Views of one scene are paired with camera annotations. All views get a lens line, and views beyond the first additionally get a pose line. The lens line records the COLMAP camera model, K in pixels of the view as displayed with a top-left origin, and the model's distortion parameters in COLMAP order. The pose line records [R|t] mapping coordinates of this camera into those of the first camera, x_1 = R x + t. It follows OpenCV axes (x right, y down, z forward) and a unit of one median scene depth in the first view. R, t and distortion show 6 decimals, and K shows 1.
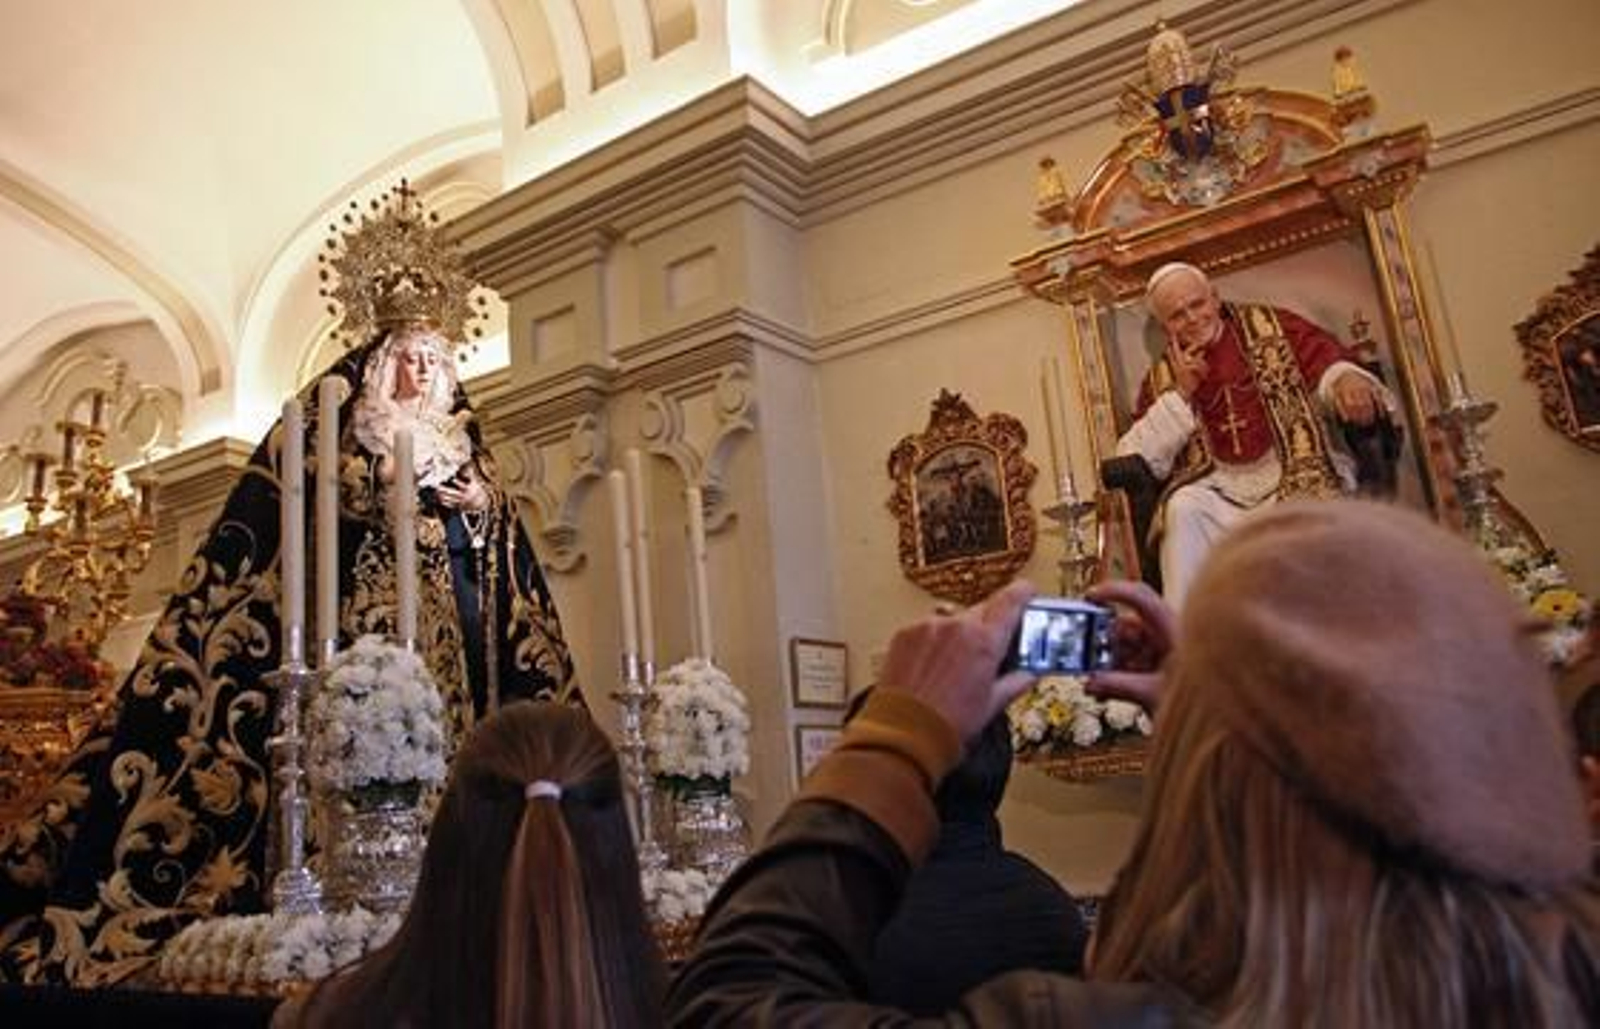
lens RADIAL K [[1277.1, 0, 798.9], [0, 1277.1, 497.0], [0, 0, 1]] dist [-0.063519, -0.000319]
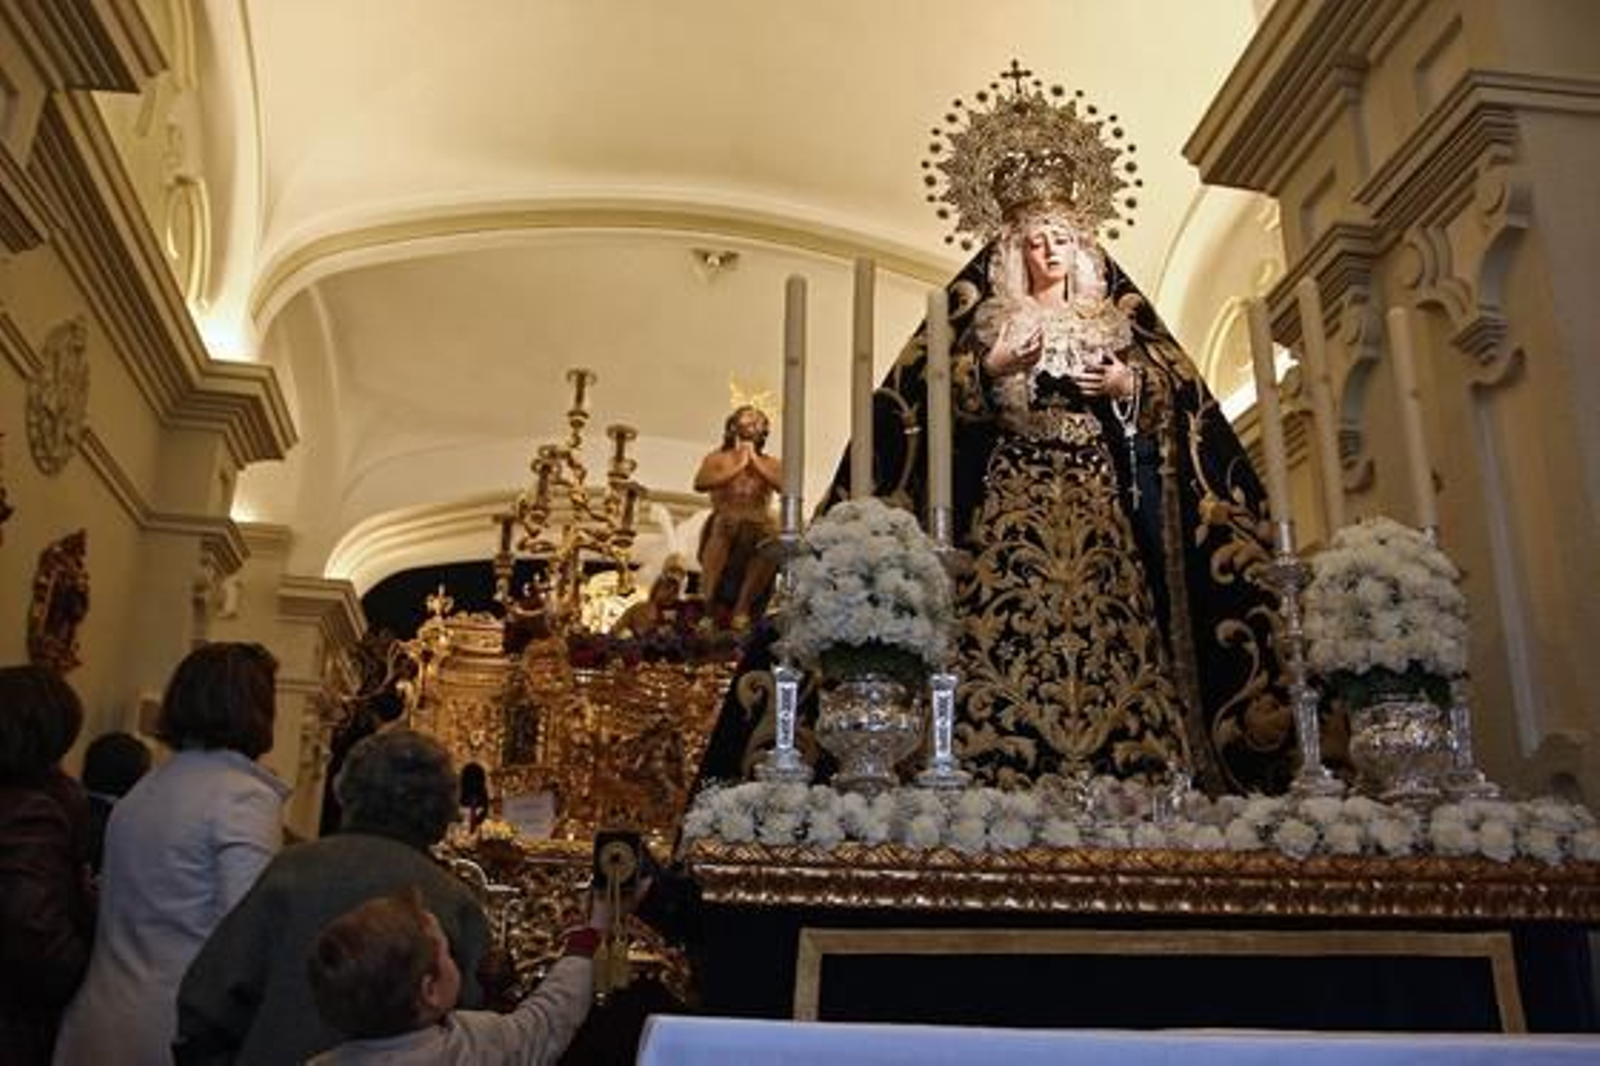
lens RADIAL K [[1325.5, 0, 800.0], [0, 1325.5, 533.0], [0, 0, 1]] dist [-0.062298, 0.003641]
pose [[0.651958, -0.150514, -0.743167, 0.246077], [0.110044, 0.988506, -0.103664, 0.170560], [0.750228, -0.014196, 0.661027, 0.261159]]
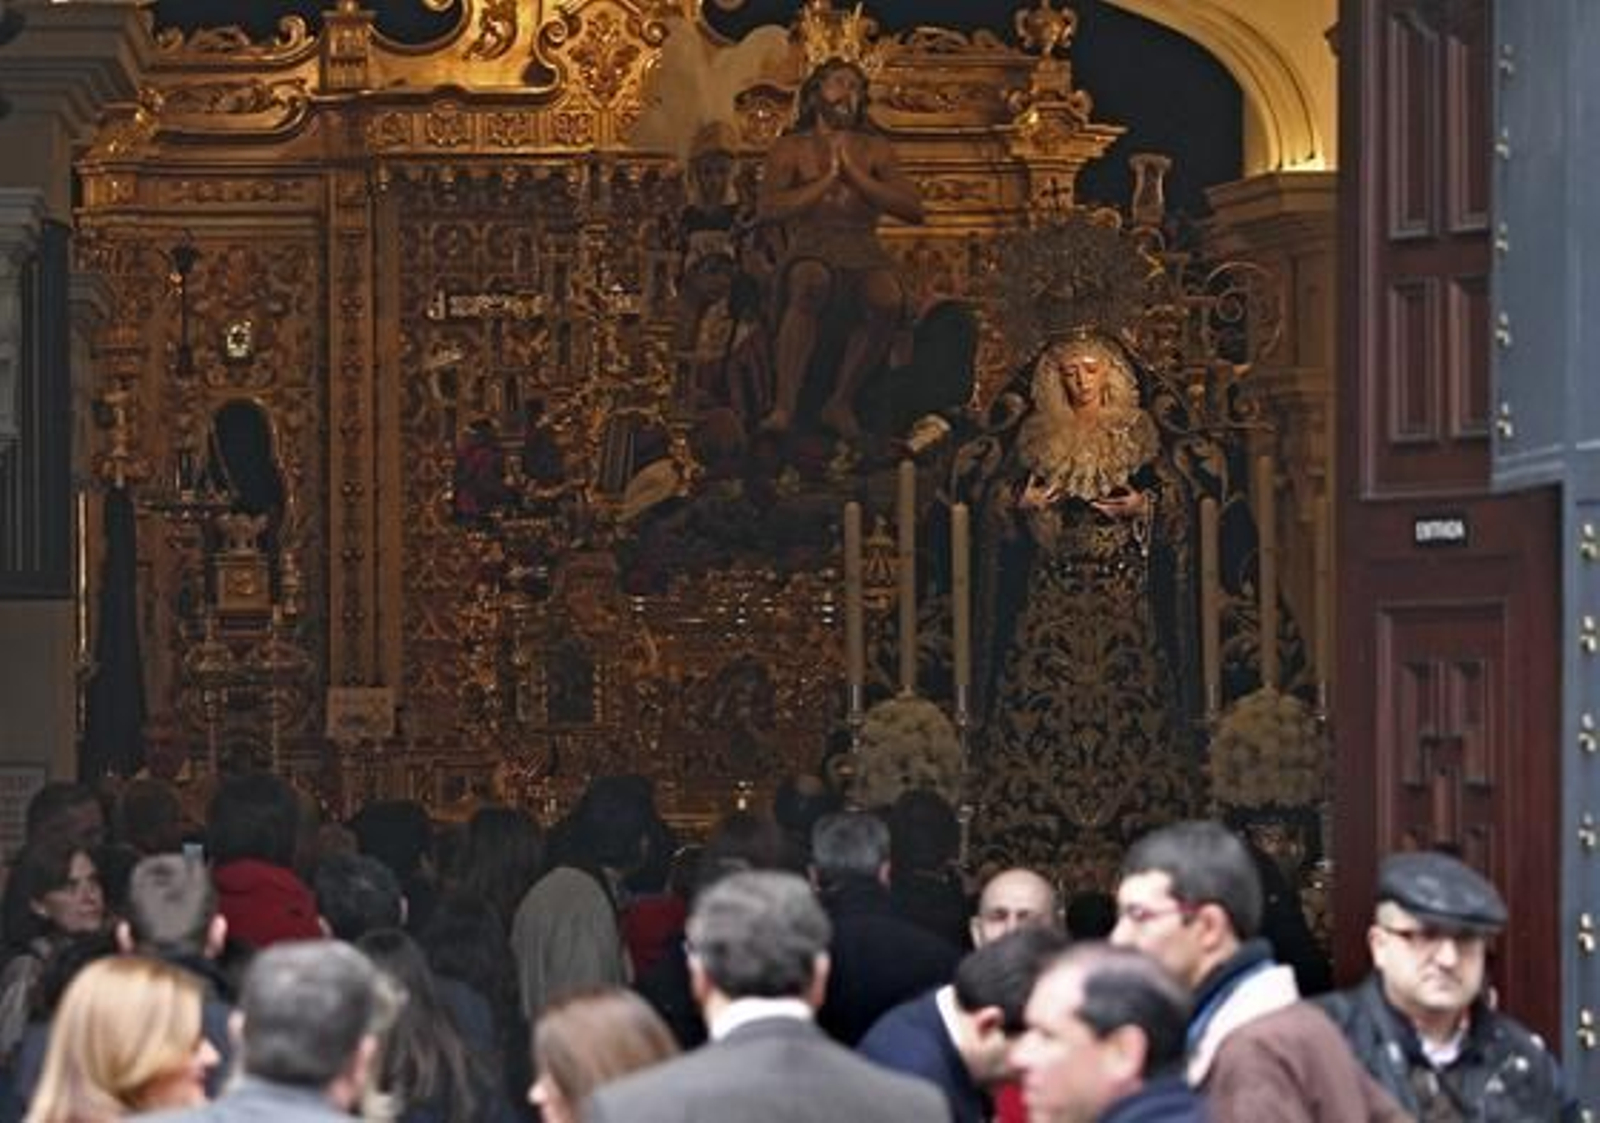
lens RADIAL K [[7192.3, 0, 800.0], [0, 7192.3, 561.5], [0, 0, 1]] dist [-0.164738, 1.165480]
pose [[0.597879, 0.065021, -0.798945, 4.123222], [0.162026, 0.966328, 0.199893, -1.136096], [0.785041, -0.248962, 0.567212, -2.429765]]
